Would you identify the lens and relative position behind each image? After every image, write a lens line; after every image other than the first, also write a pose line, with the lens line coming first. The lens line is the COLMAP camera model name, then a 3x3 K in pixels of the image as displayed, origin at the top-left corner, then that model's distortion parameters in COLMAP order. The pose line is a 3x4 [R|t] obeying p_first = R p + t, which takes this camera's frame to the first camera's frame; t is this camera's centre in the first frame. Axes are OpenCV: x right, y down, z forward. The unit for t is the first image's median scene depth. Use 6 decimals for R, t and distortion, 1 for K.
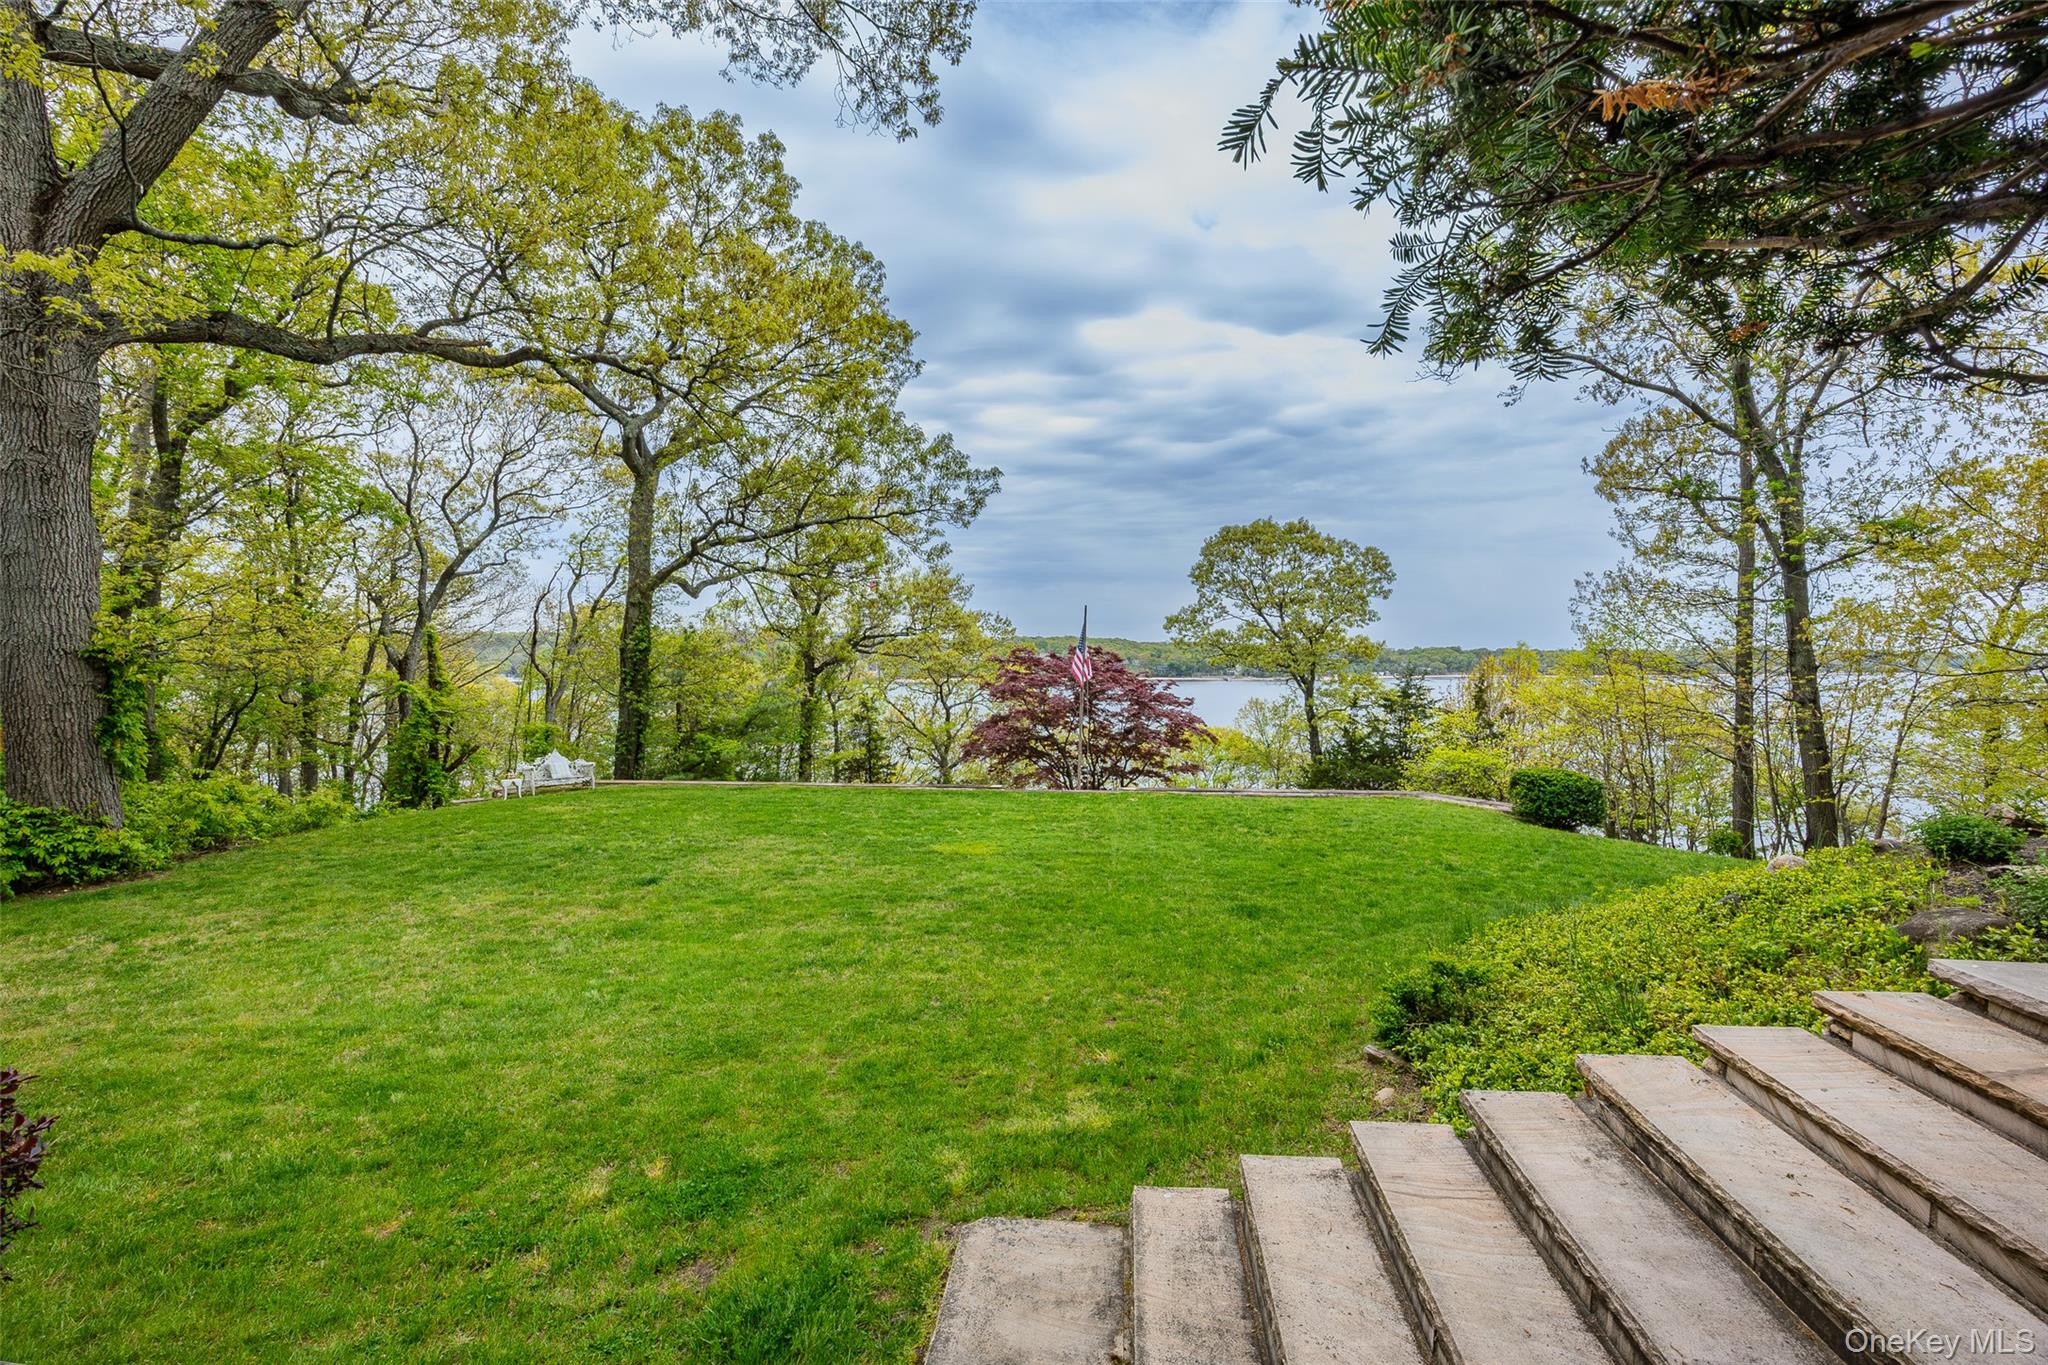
lens RADIAL K [[913.1, 0, 1022.7], [0, 913.1, 688.7], [0, 0, 1]] dist [-0.015149, 0.000349]
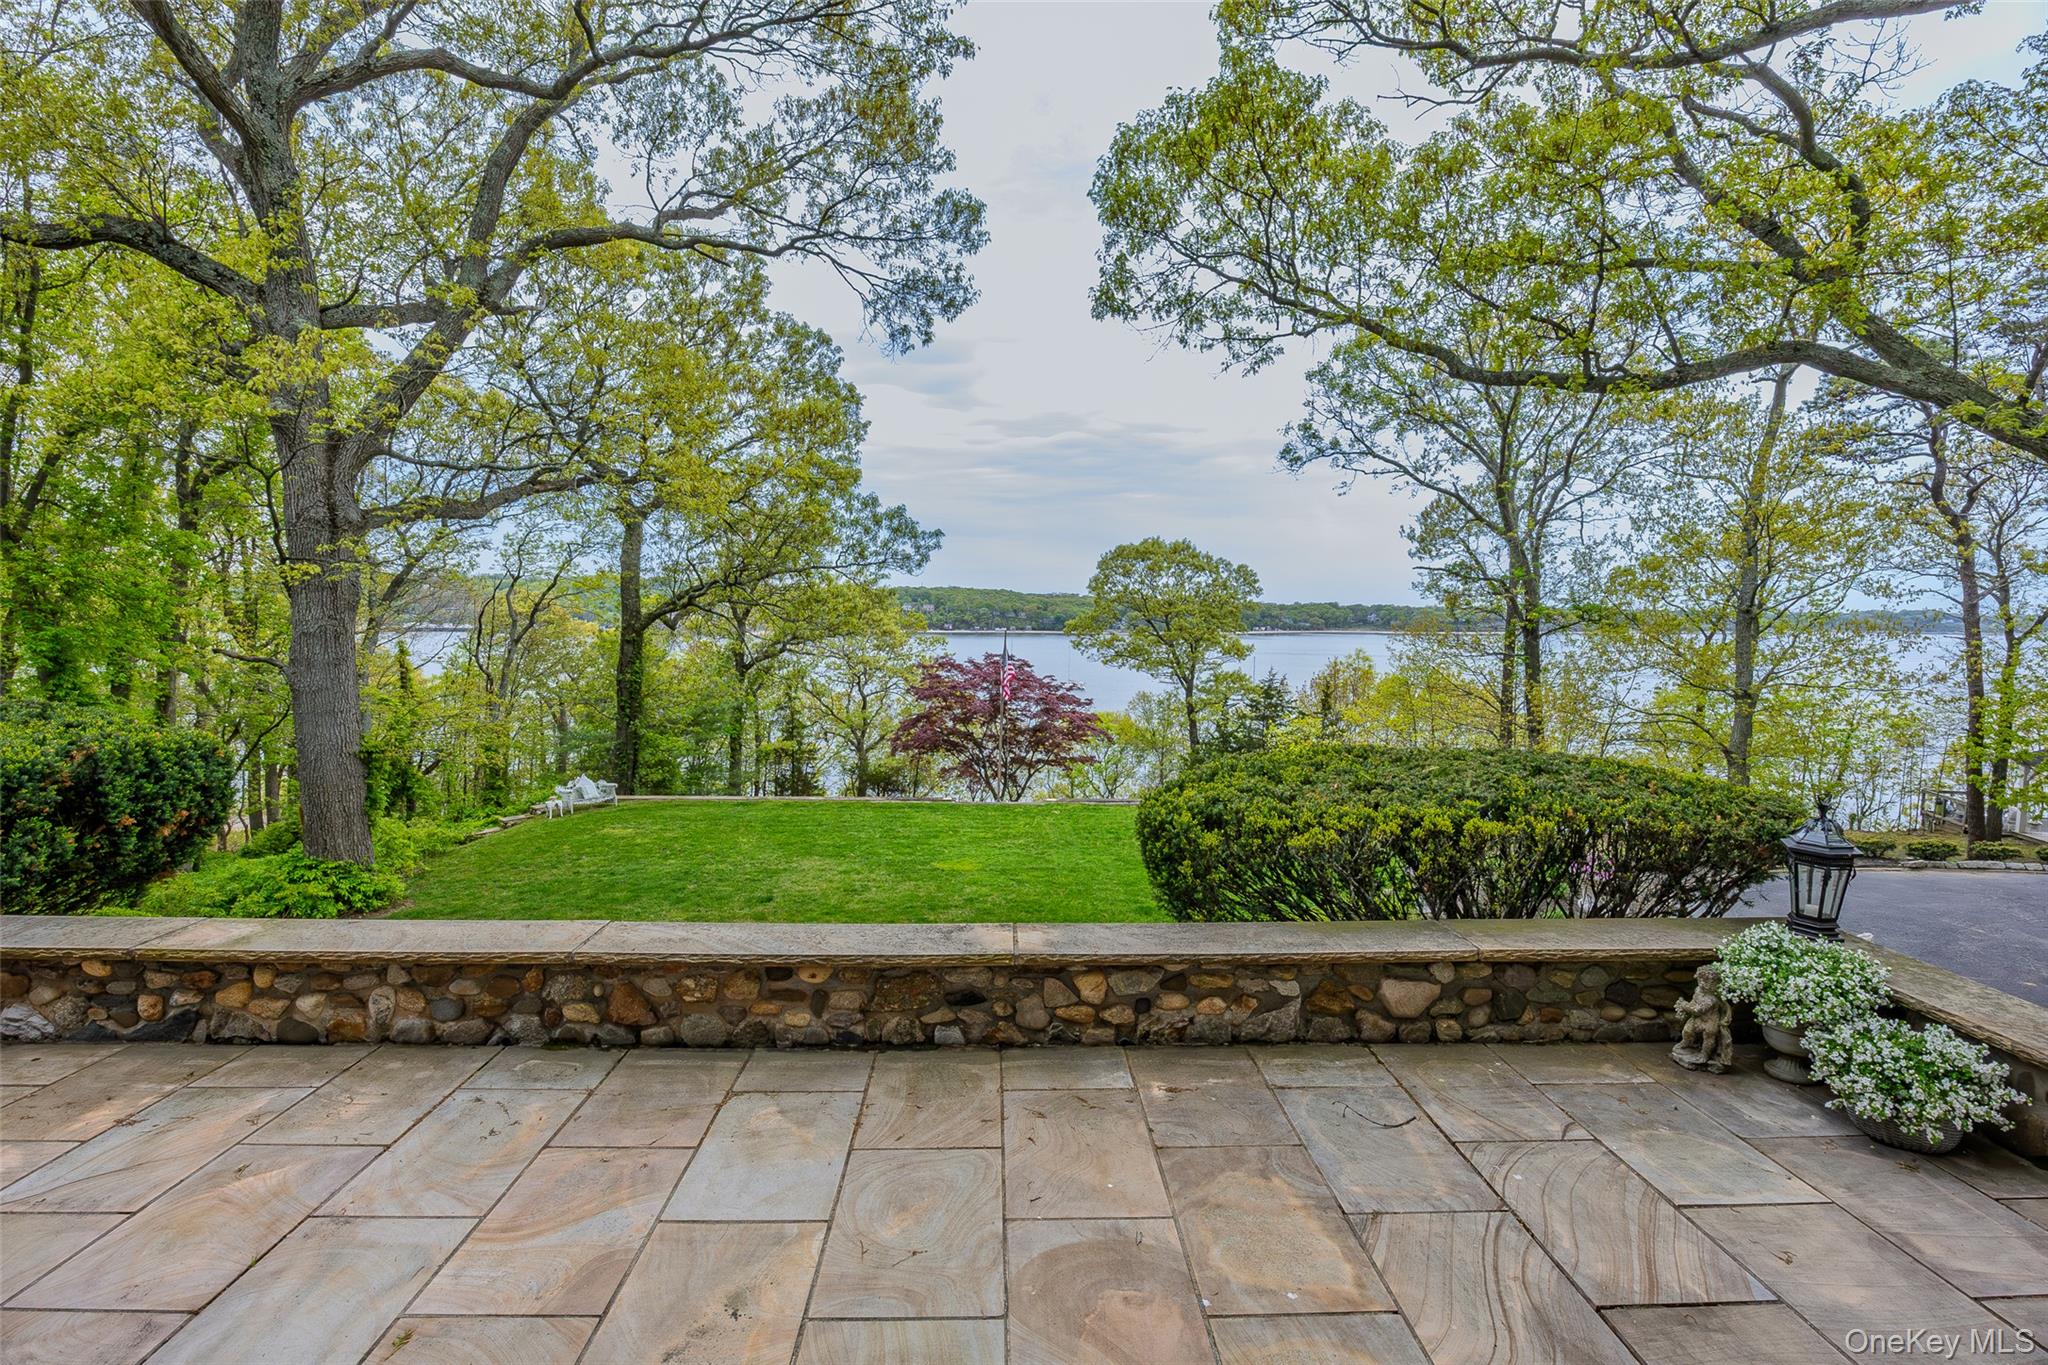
lens RADIAL K [[966.3, 0, 1020.5], [0, 966.3, 668.7], [0, 0, 1]] dist [-0.000872, -0.000313]
pose [[0.991893, 0.001787, 0.127066, -0.062538], [-0.006591, 0.999279, 0.037395, -0.078347], [-0.126907, -0.037929, 0.991189, -0.217190]]
